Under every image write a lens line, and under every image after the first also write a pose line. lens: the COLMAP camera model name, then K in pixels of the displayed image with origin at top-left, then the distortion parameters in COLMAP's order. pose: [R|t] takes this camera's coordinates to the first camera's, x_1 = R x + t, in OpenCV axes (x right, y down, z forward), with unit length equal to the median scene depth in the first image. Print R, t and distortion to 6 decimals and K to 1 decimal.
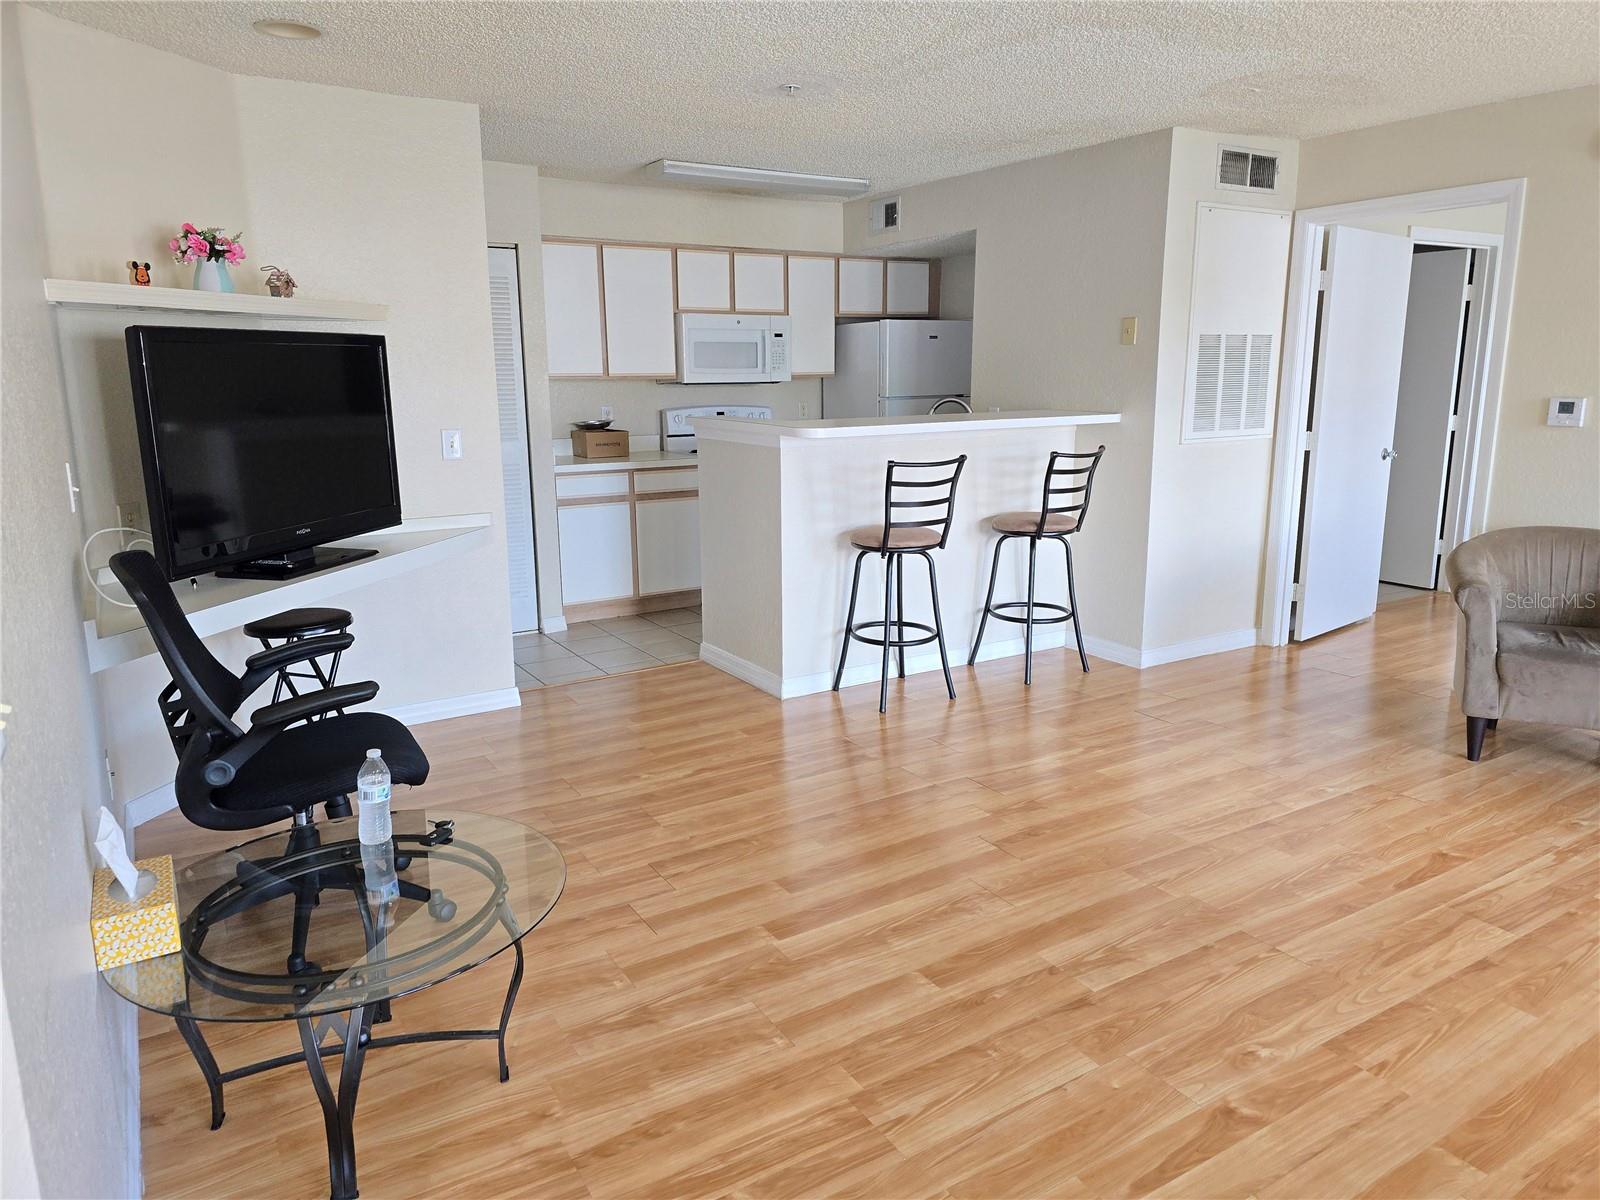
lens RADIAL K [[1070.9, 0, 795.0], [0, 1070.9, 591.2], [0, 0, 1]] dist [0.063467, -0.056660]
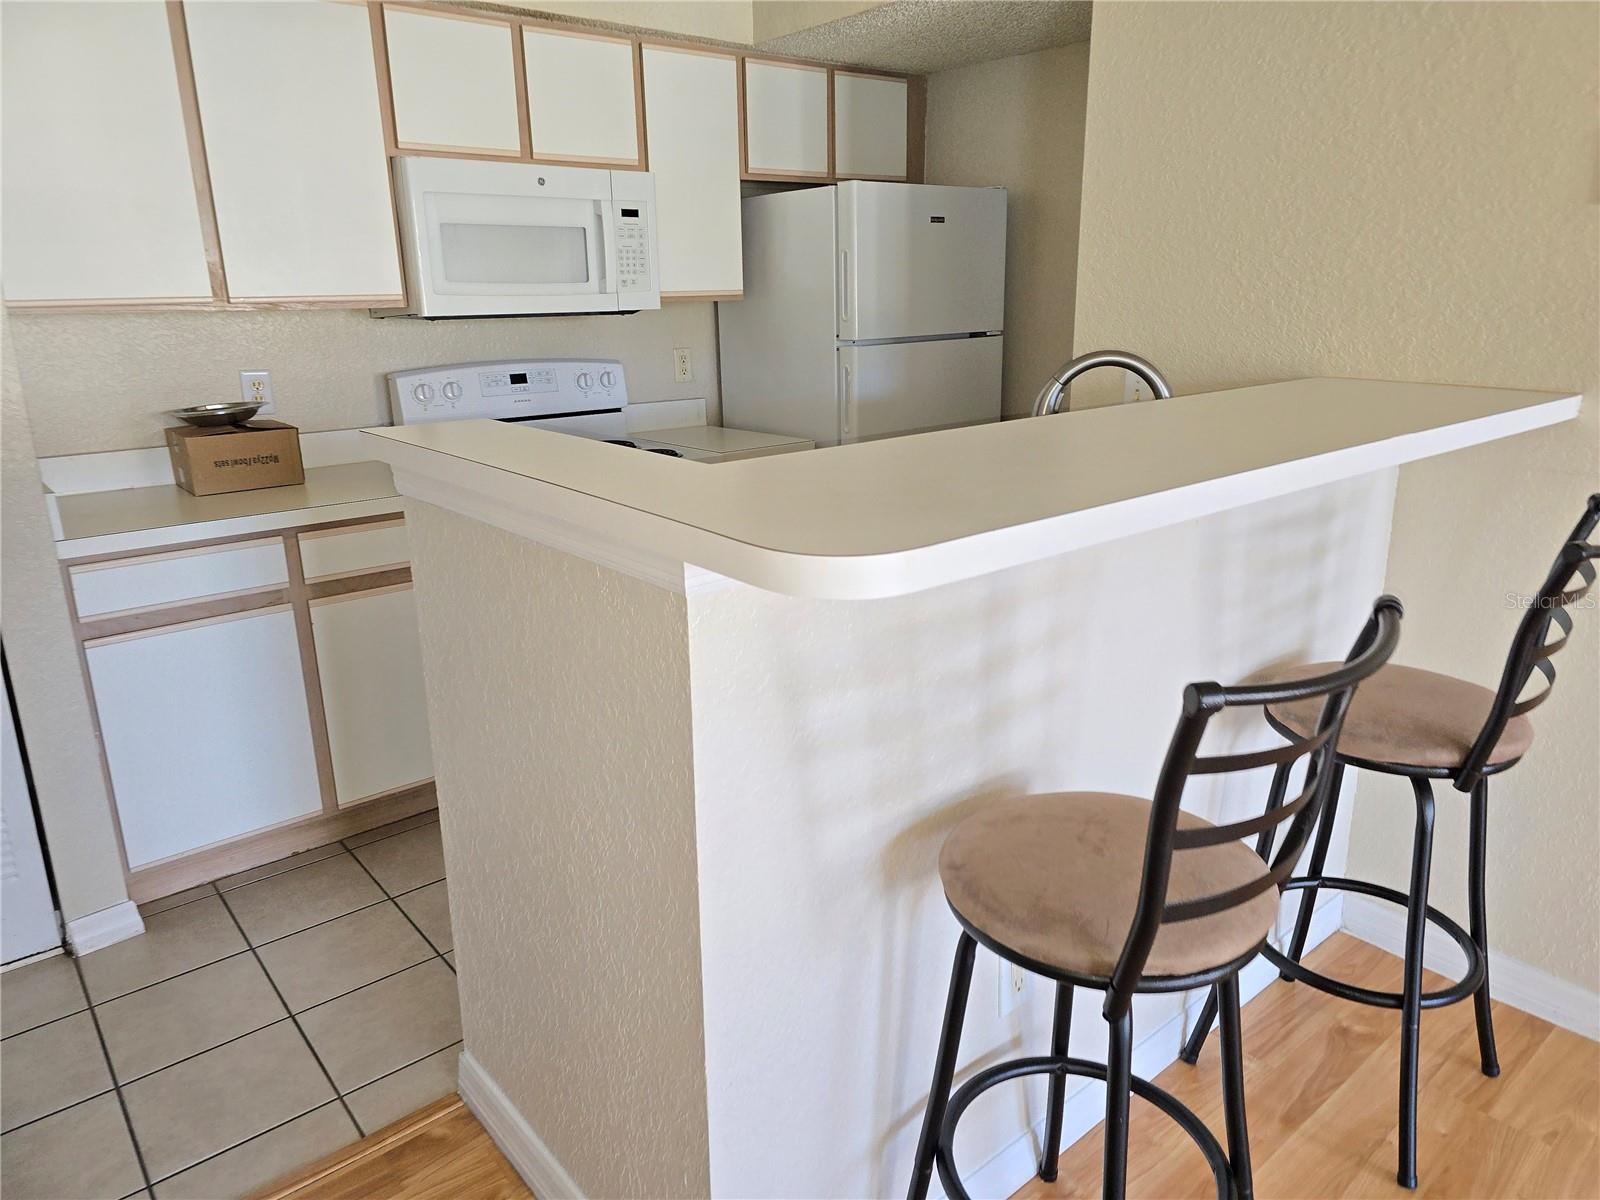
lens RADIAL K [[1082.1, 0, 803.2], [0, 1082.1, 573.7], [0, 0, 1]] dist [0.060392, -0.059243]
pose [[0.989642, -0.050834, 0.134252, -0.015423], [0.044628, 0.997809, 0.048836, -0.121694], [-0.136441, -0.042338, 0.989743, 0.623605]]
